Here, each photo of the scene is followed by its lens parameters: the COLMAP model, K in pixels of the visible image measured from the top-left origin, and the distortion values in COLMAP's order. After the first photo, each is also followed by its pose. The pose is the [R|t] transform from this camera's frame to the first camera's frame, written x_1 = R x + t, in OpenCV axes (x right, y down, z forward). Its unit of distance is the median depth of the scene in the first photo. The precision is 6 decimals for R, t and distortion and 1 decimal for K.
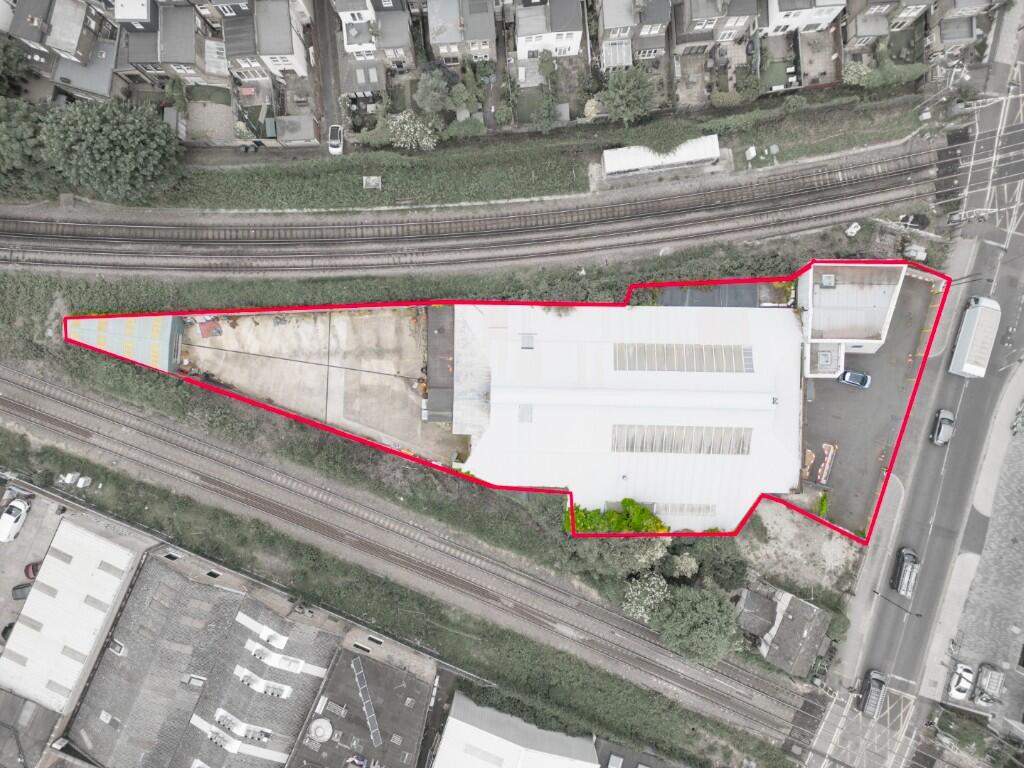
lens RADIAL K [[732.0, 0, 512.0], [0, 732.0, 384.0], [0, 0, 1]] dist [0.070871, -0.070337]
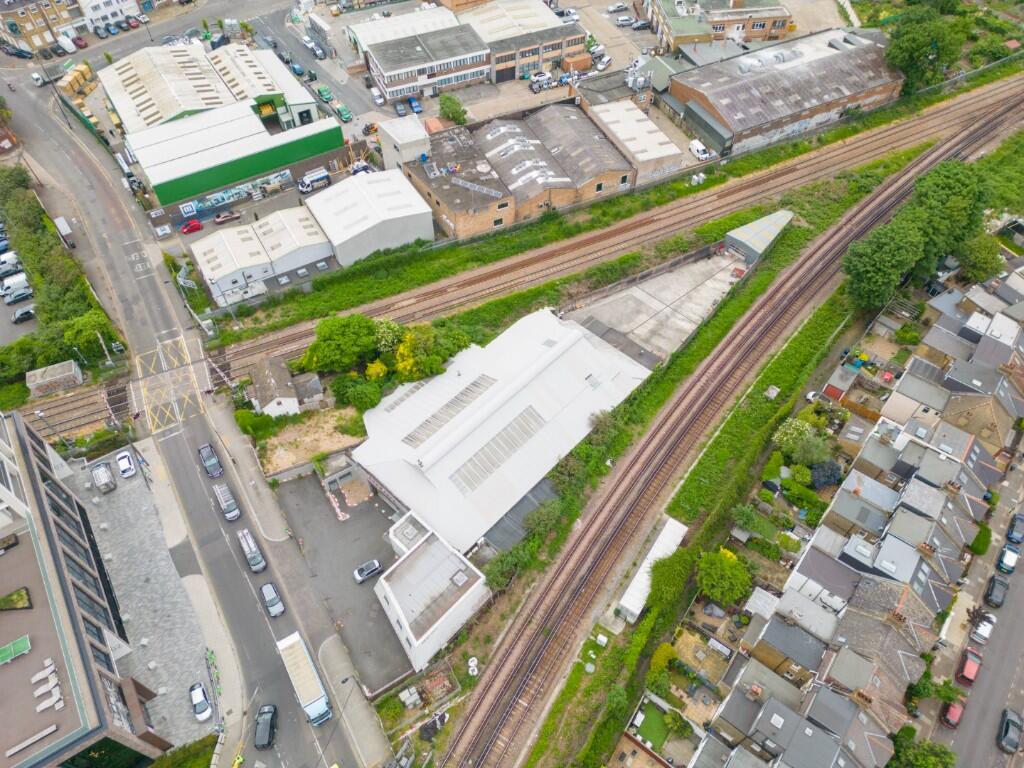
lens RADIAL K [[732.0, 0, 512.0], [0, 732.0, 384.0], [0, 0, 1]] dist [0.070871, -0.070337]
pose [[-0.668447, 0.586344, -0.457579, 0.655166], [-0.743757, -0.525255, 0.413440, -0.452339], [0.002072, 0.616690, 0.787203, 0.022700]]
